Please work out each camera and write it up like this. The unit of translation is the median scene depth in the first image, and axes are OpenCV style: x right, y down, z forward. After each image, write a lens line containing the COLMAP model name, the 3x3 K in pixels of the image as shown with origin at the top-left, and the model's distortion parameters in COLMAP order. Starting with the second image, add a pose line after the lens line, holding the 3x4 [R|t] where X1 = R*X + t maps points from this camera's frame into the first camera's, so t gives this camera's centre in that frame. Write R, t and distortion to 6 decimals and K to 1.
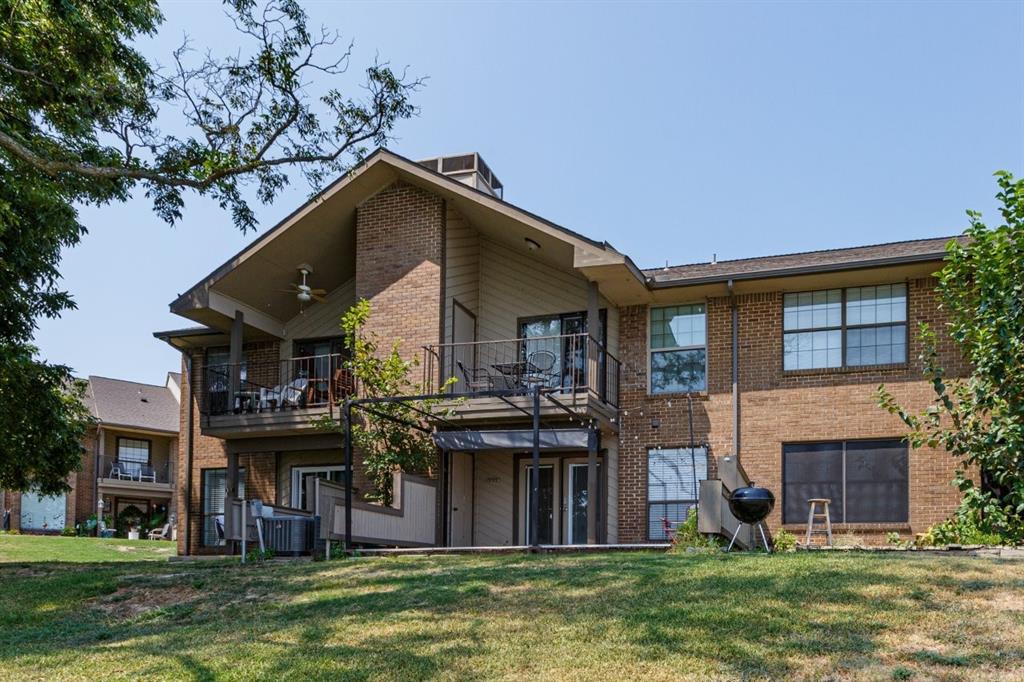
lens RADIAL K [[492.1, 0, 518.0], [0, 492.1, 348.3], [0, 0, 1]] dist [-0.000814, -0.000024]
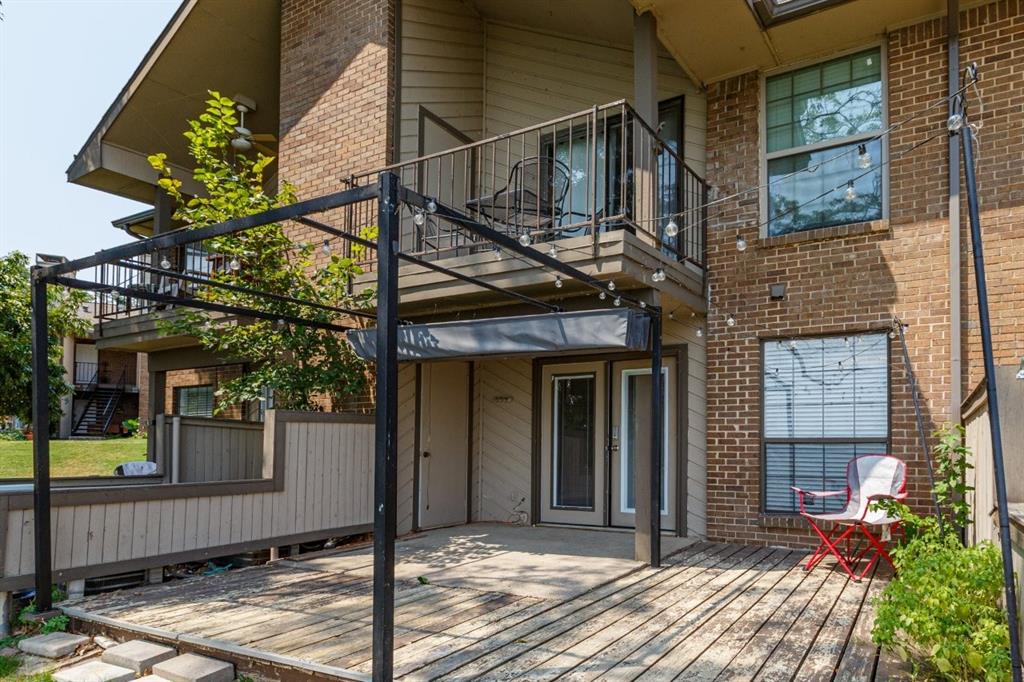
lens RADIAL K [[620.5, 0, 511.5], [0, 620.5, 320.8], [0, 0, 1]] dist [0.000551, 0.000489]
pose [[0.990421, -0.051721, -0.128028, 0.075344], [0.072161, 0.984384, 0.160567, 0.051887], [0.117724, -0.168268, 0.978686, 0.289235]]
